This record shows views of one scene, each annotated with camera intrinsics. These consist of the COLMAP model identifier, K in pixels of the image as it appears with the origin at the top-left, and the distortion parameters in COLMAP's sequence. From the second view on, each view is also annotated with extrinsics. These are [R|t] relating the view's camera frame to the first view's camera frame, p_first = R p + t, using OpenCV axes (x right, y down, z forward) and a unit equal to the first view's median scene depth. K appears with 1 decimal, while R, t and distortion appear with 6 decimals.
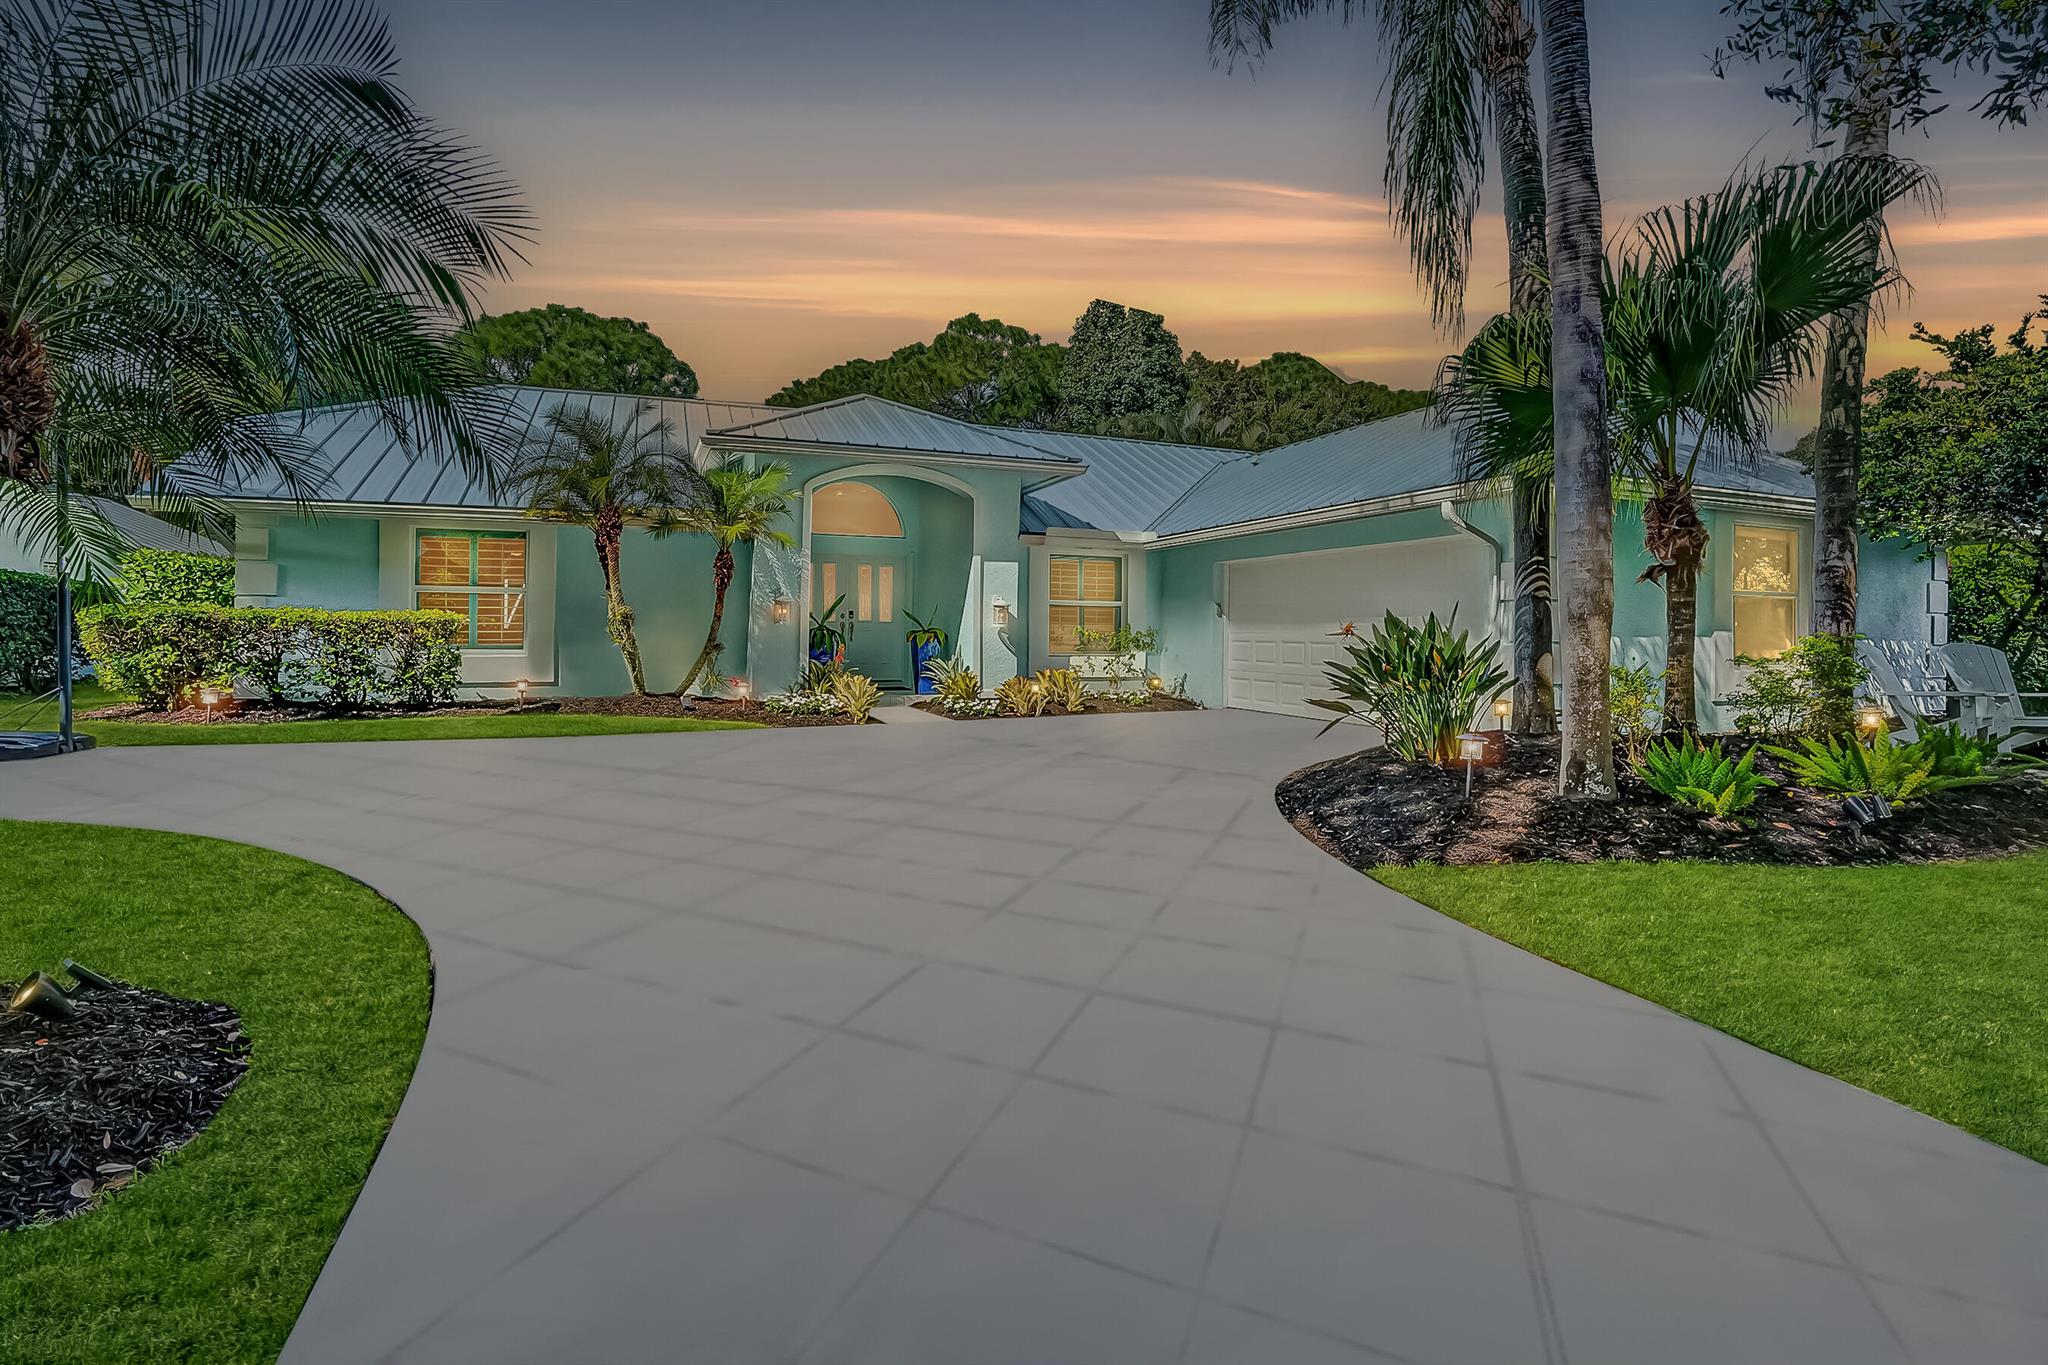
lens RADIAL K [[935.5, 0, 1021.2], [0, 935.5, 665.3], [0, 0, 1]] dist [-0.051398, 0.020716]
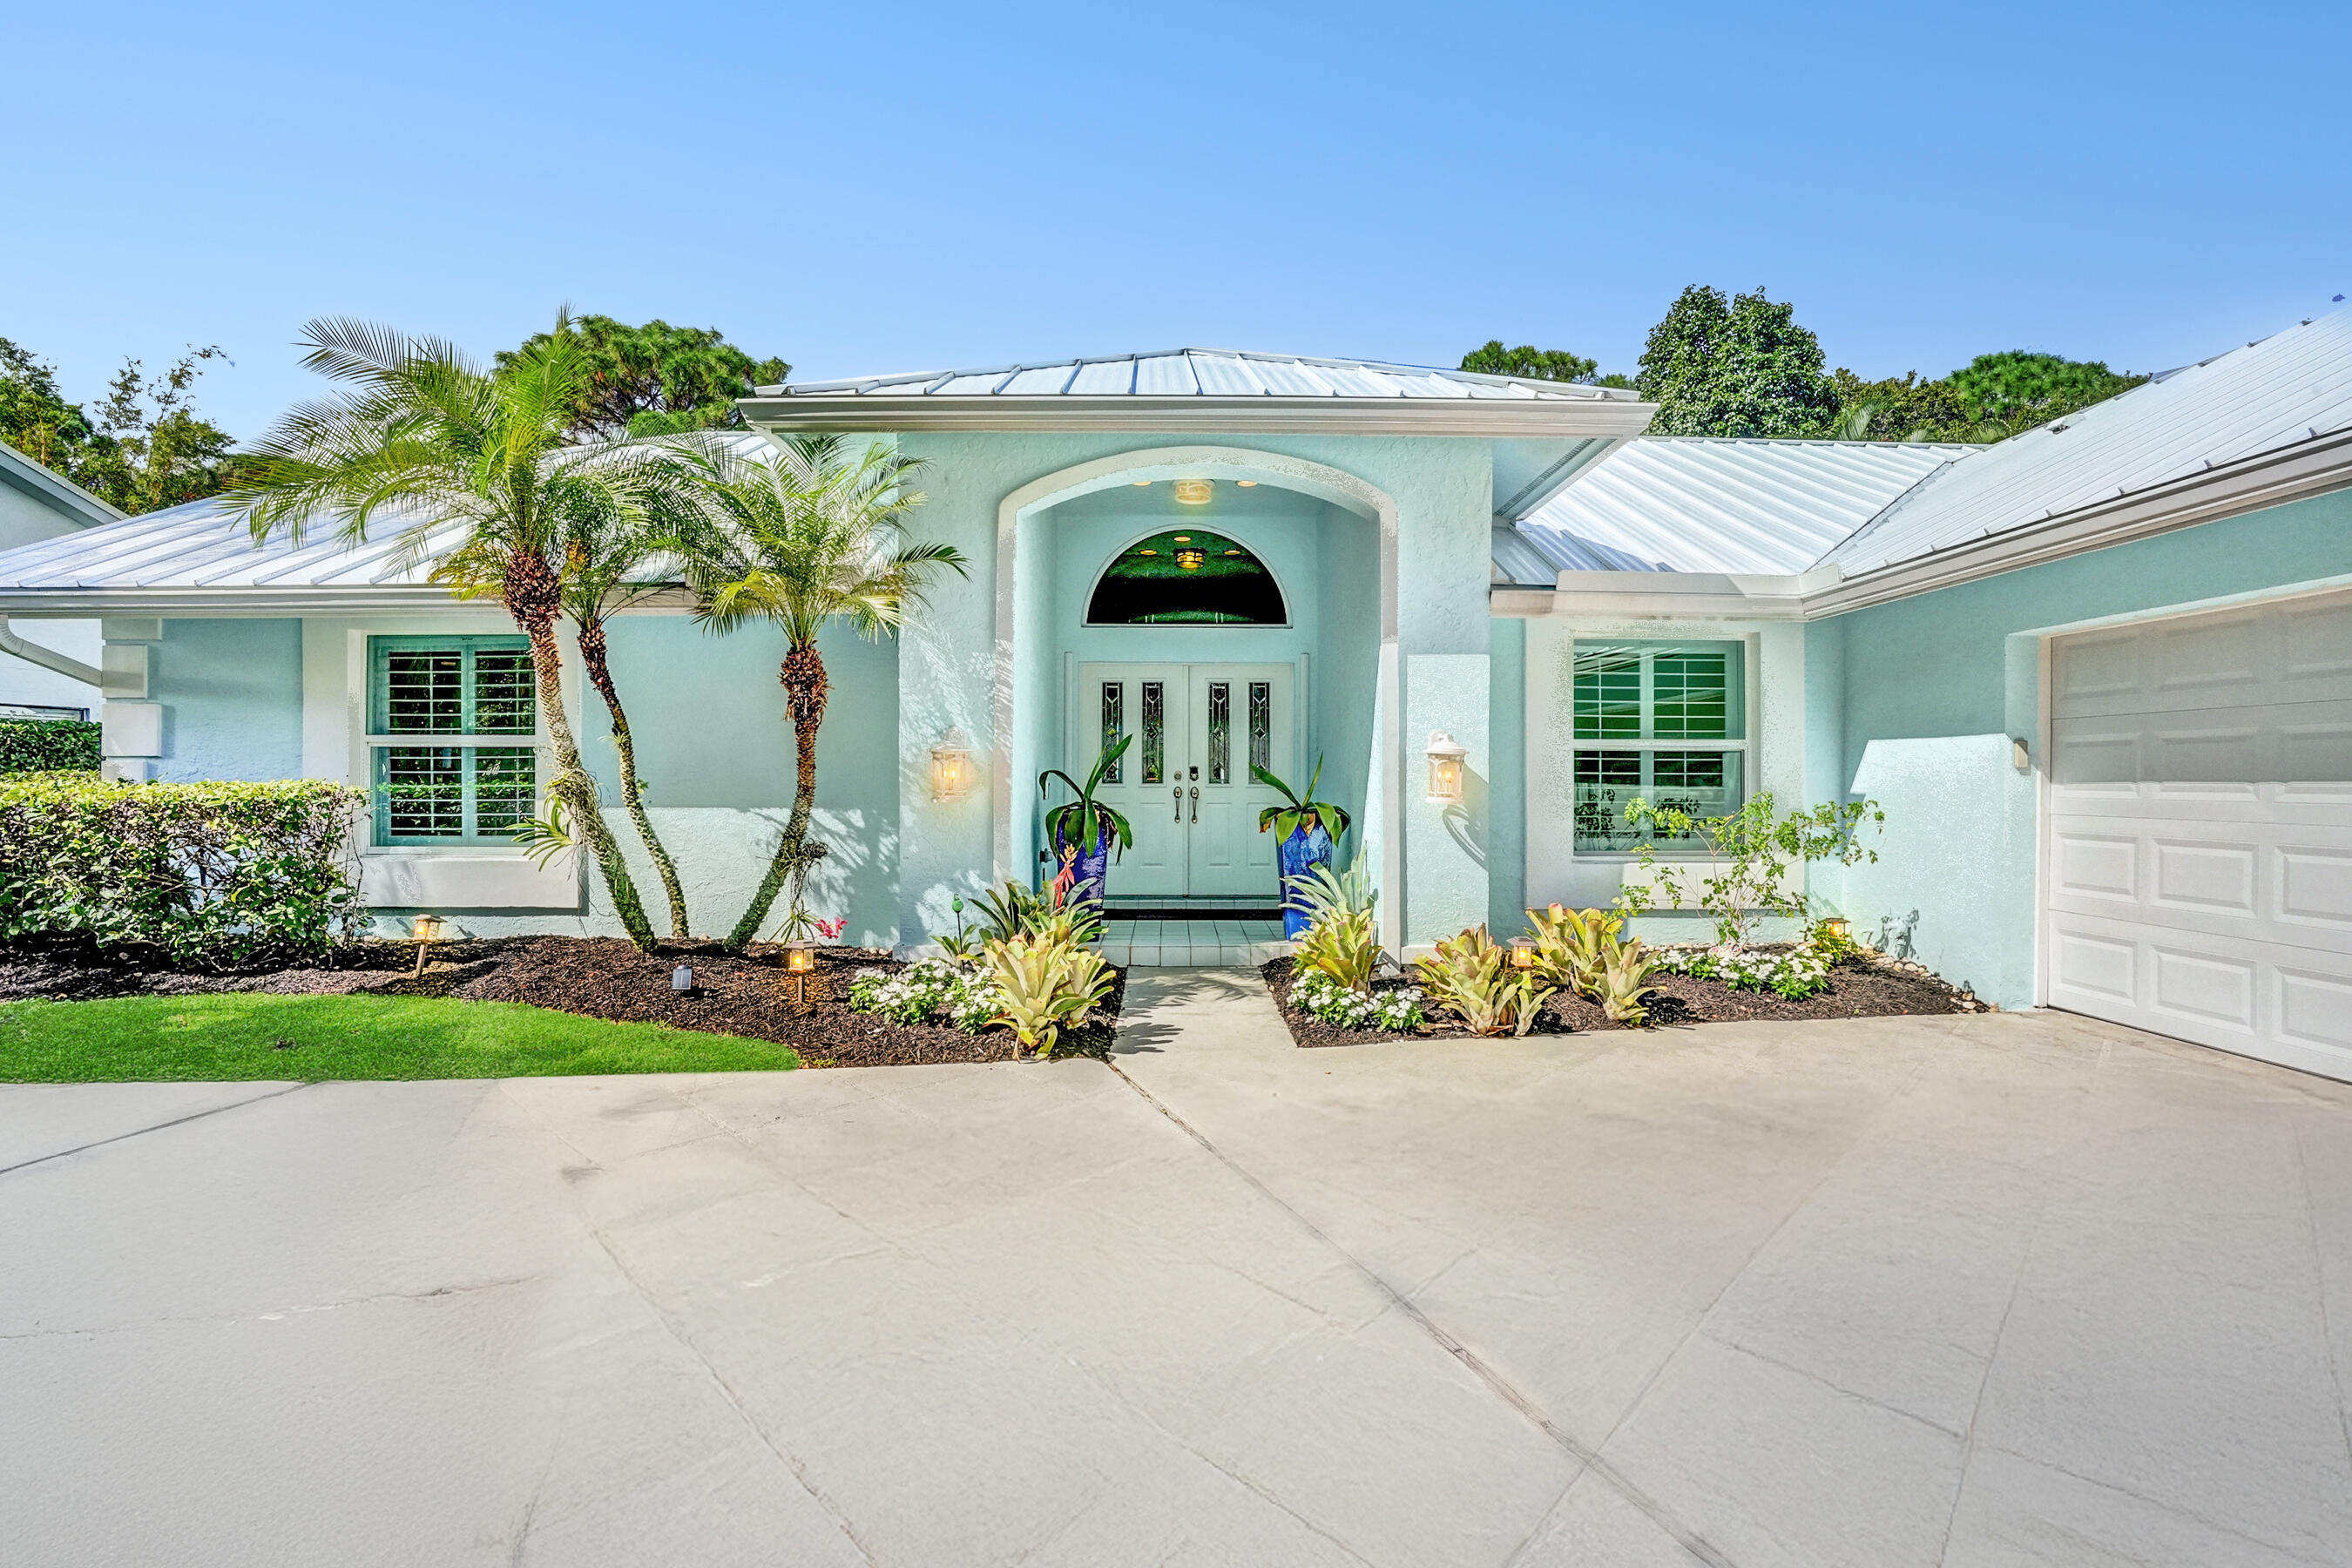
lens RADIAL K [[1064.8, 0, 1176.0], [0, 1064.8, 784.0], [0, 0, 1]] dist [-0.044860, 0.000316]
pose [[0.931246, -0.004295, -0.364366, 0.039063], [-0.007876, 0.999460, -0.031910, -0.031594], [0.364306, 0.032586, 0.930709, 0.462896]]
